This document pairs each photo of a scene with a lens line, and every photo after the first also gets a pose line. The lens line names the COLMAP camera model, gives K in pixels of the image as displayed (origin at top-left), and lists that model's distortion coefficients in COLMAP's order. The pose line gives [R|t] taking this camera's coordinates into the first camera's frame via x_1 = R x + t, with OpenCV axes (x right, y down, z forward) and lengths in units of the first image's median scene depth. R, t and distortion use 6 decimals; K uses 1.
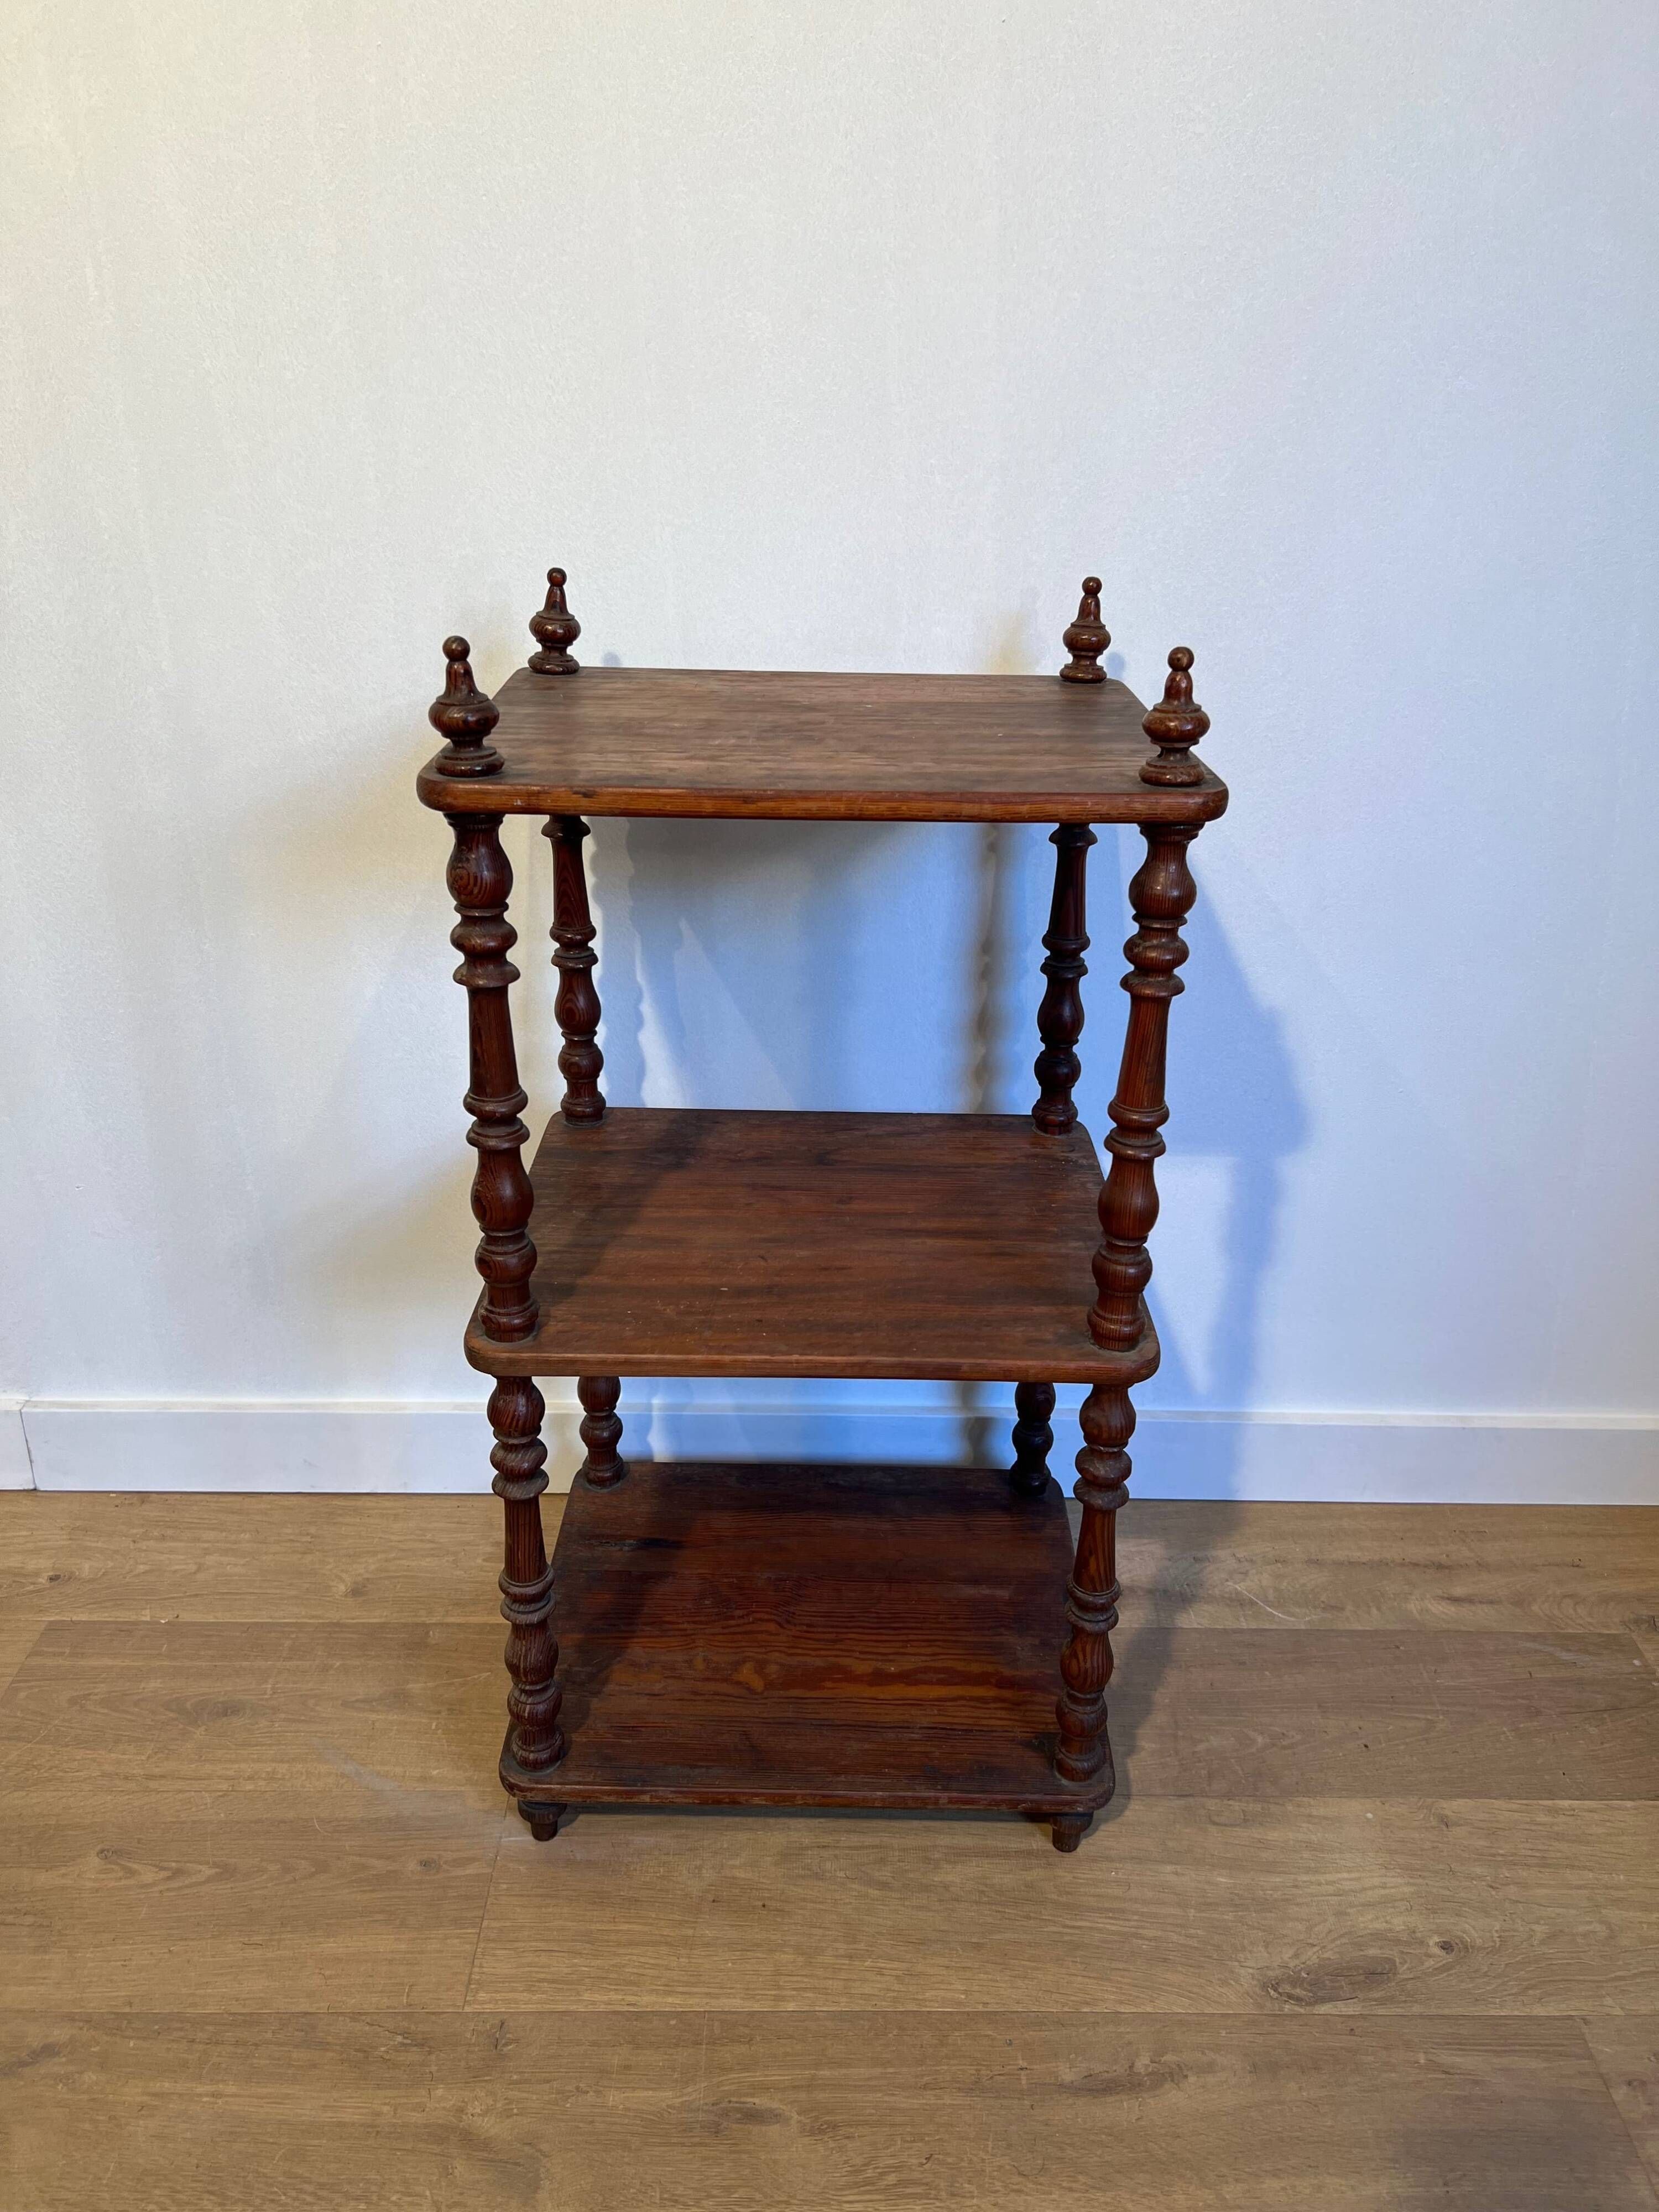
lens RADIAL K [[1726.6, 0, 840.4], [0, 1726.6, 1117.7], [0, 0, 1]] dist [0.019933, -0.017726]
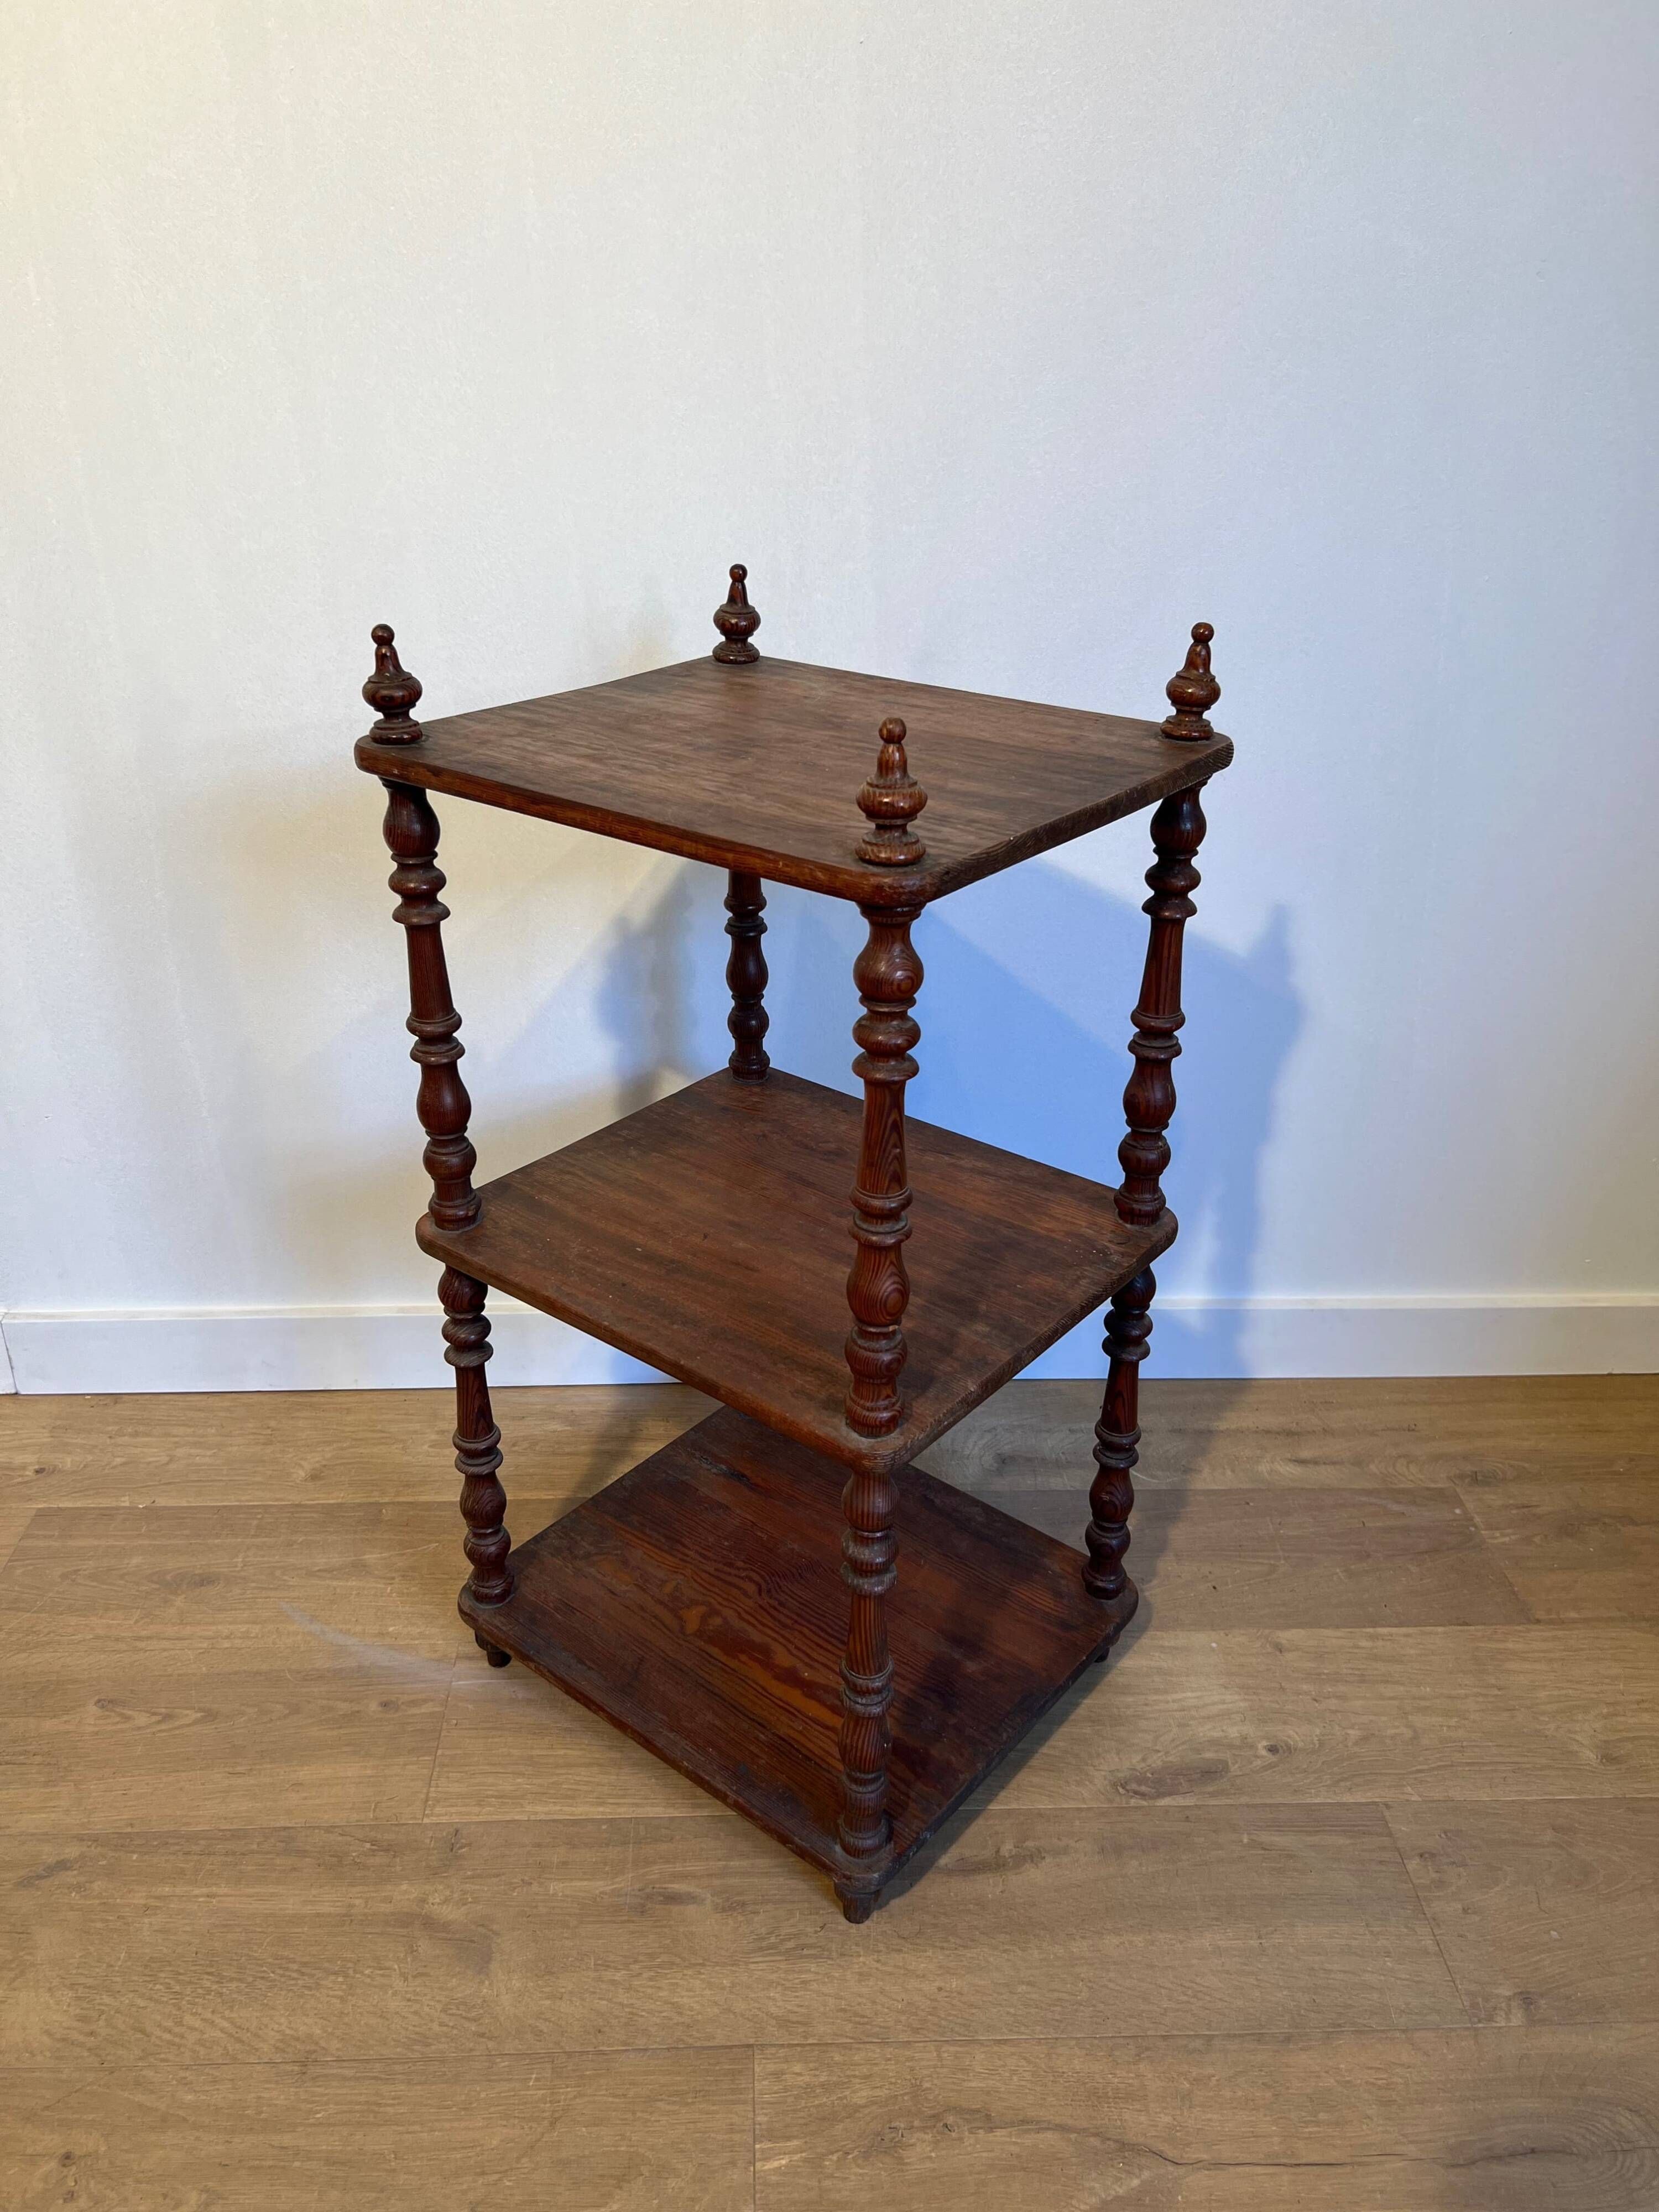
lens RADIAL K [[1726.6, 0, 812.7], [0, 1726.6, 1119.1], [0, 0, 1]] dist [0.019933, -0.017726]
pose [[0.999643, -0.019203, 0.018573, 0.028697], [0.018251, 0.998576, 0.050131, -0.006068], [-0.019509, -0.049775, 0.998570, -0.128031]]
